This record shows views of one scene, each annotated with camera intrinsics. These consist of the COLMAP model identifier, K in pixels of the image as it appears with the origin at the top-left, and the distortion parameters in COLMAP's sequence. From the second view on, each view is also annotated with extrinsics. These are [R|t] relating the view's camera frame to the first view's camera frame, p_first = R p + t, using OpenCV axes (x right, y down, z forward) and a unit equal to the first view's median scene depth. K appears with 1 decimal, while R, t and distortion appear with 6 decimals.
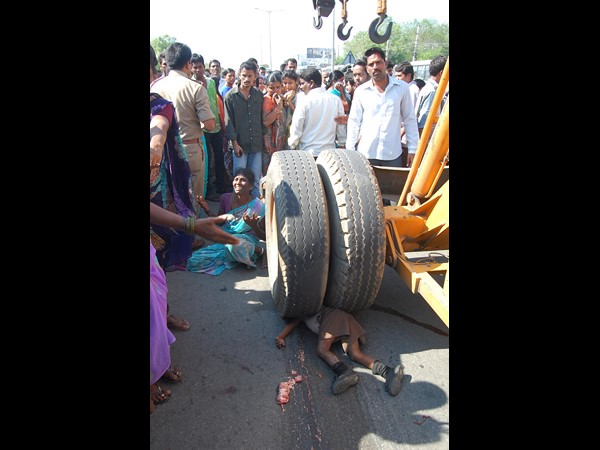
lens RADIAL K [[398.7, 0, 302.6], [0, 398.7, 222.6], [0, 0, 1]] dist [-0.066670, -0.000210]
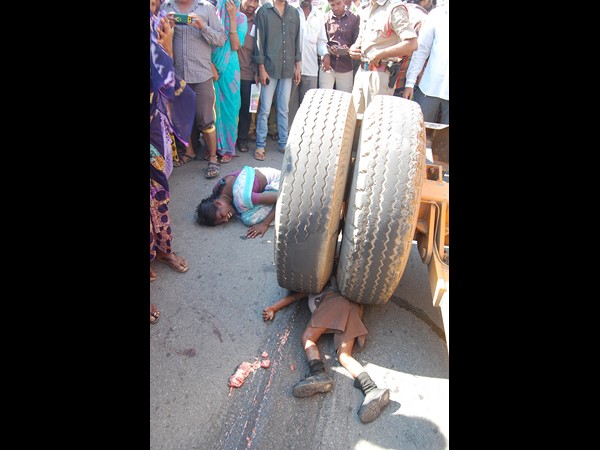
lens RADIAL K [[417.3, 0, 302.8], [0, 417.3, 224.4], [0, 0, 1]] dist [-0.057154, -0.001789]
pose [[0.937835, 0.226913, -0.262634, 0.224313], [-0.186988, 0.967809, 0.168464, -0.058510], [0.292407, -0.108882, 0.950075, 0.199730]]
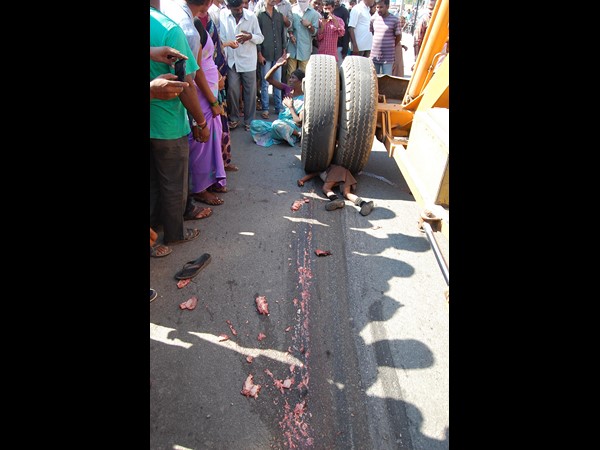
lens RADIAL K [[371.3, 0, 301.6], [0, 371.3, 223.7], [0, 0, 1]] dist [-0.048577, 0.002458]
pose [[0.981973, 0.126896, -0.140092, 0.184838], [-0.099630, 0.977314, 0.186897, 0.200925], [0.160630, -0.169571, 0.972339, -0.468031]]
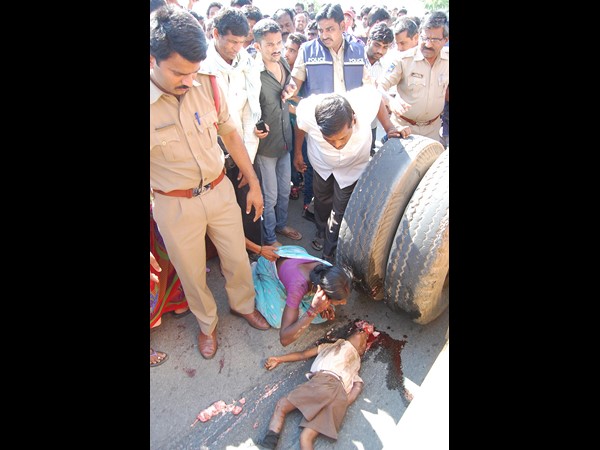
lens RADIAL K [[371.3, 0, 300.8], [0, 371.3, 225.5], [0, 0, 1]] dist [-0.048577, 0.002458]
pose [[0.628203, 0.407031, -0.663089, 0.462902], [-0.273801, 0.913382, 0.301274, -0.291410], [0.728282, -0.007707, 0.685235, 0.507409]]
